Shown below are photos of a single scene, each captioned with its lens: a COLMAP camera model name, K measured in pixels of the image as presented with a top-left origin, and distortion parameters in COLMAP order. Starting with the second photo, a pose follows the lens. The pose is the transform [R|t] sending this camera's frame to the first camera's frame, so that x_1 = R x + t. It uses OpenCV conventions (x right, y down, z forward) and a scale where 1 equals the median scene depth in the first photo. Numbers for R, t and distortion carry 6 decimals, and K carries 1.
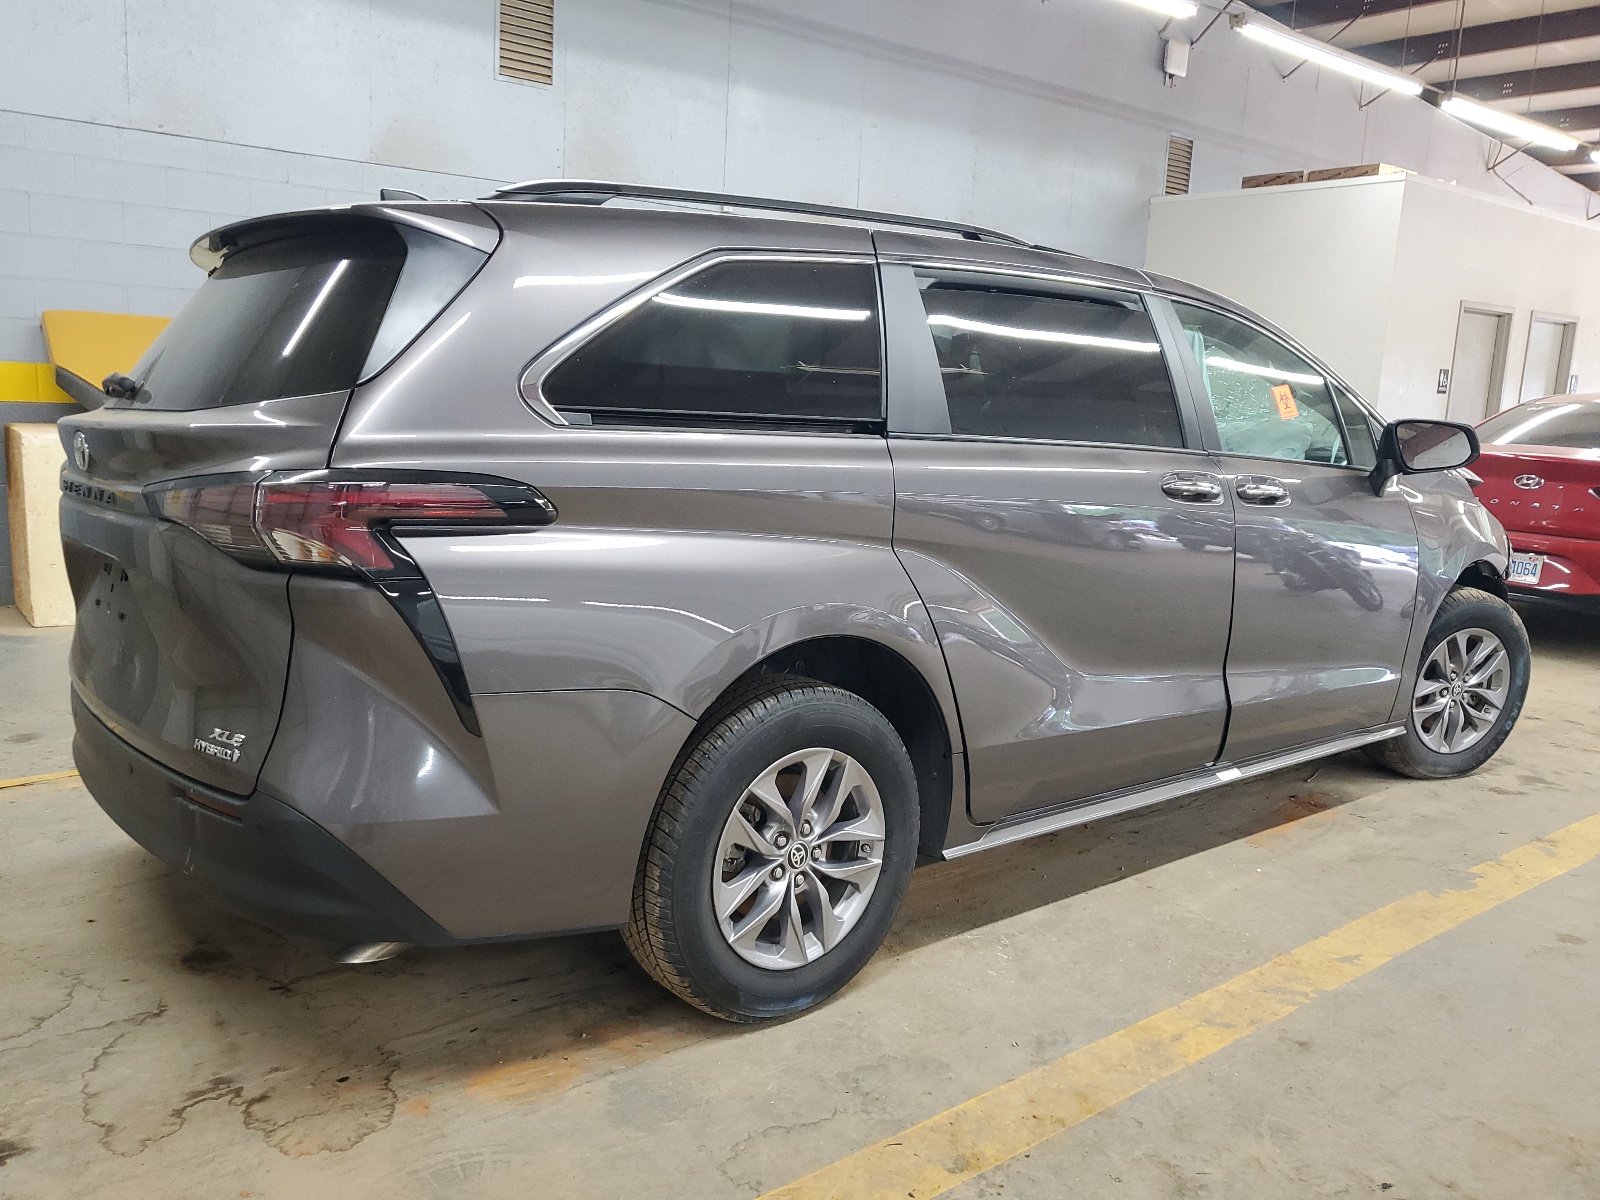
lens RADIAL K [[1223.3, 0, 800.0], [0, 1223.3, 600.0], [0, 0, 1]] dist [-0.007725, 0.063478]
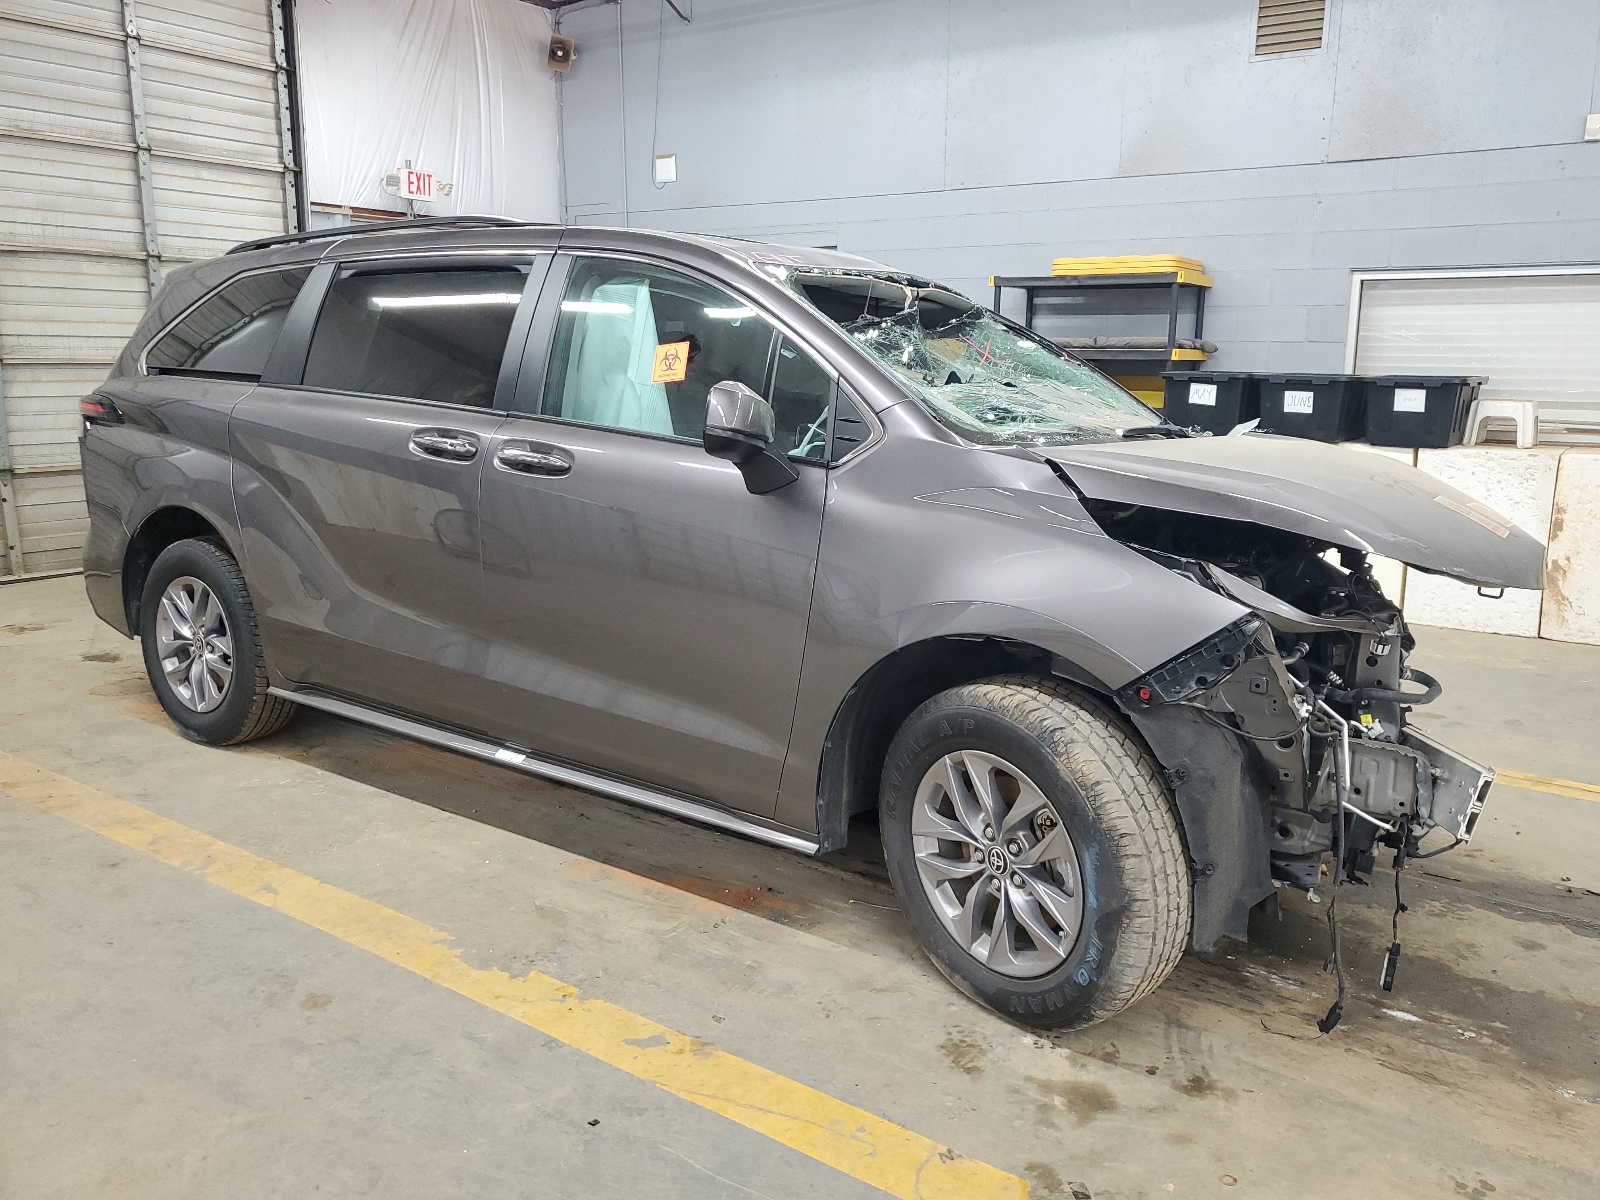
lens RADIAL K [[1223.3, 0, 800.0], [0, 1223.3, 600.0], [0, 0, 1]] dist [-0.007725, 0.063478]
pose [[0.294921, 0.149518, -0.943751, 1.319157], [-0.174066, 0.979562, 0.100796, -0.111194], [0.939533, 0.134548, 0.314919, 0.923081]]
